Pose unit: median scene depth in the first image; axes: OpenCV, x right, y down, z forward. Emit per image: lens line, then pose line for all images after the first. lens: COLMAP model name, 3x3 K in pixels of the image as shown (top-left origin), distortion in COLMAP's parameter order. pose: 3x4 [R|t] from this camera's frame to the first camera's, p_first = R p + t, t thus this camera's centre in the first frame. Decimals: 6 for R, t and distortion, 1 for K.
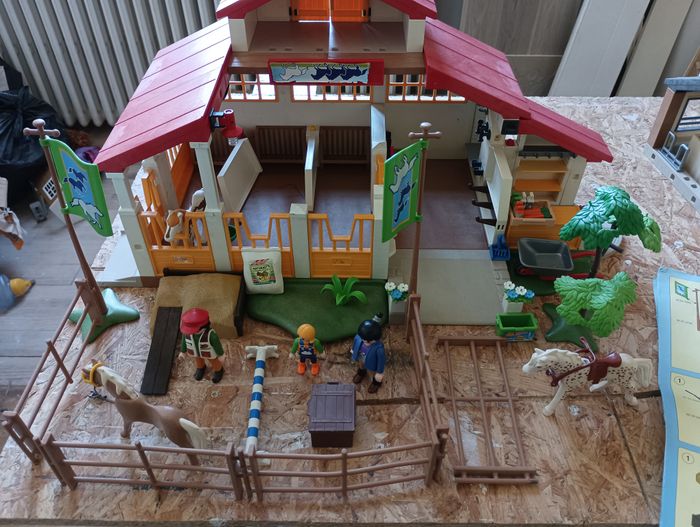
lens RADIAL K [[587.2, 0, 347.8], [0, 587.2, 266.5], [0, 0, 1]] dist [0.066630, -0.100891]
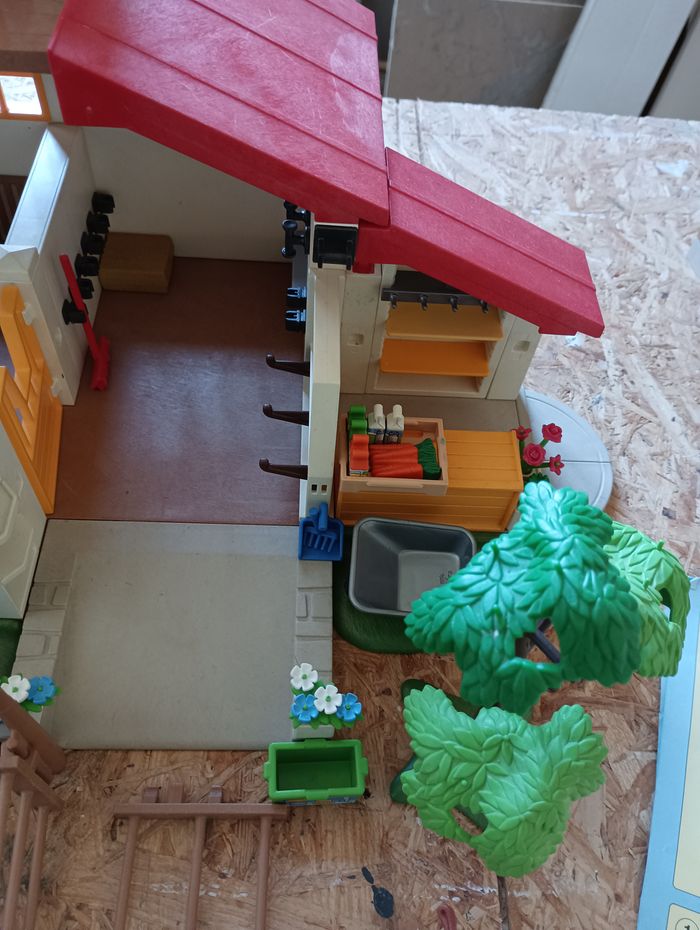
lens RADIAL K [[780.2, 0, 350.0], [0, 780.2, 465.0], [0, 0, 1]] dist [0.066630, -0.100891]
pose [[0.996536, 0.024595, 0.079445, 0.254874], [-0.040891, 0.976729, 0.210545, -0.210343], [-0.072418, -0.213064, 0.974351, 0.514078]]
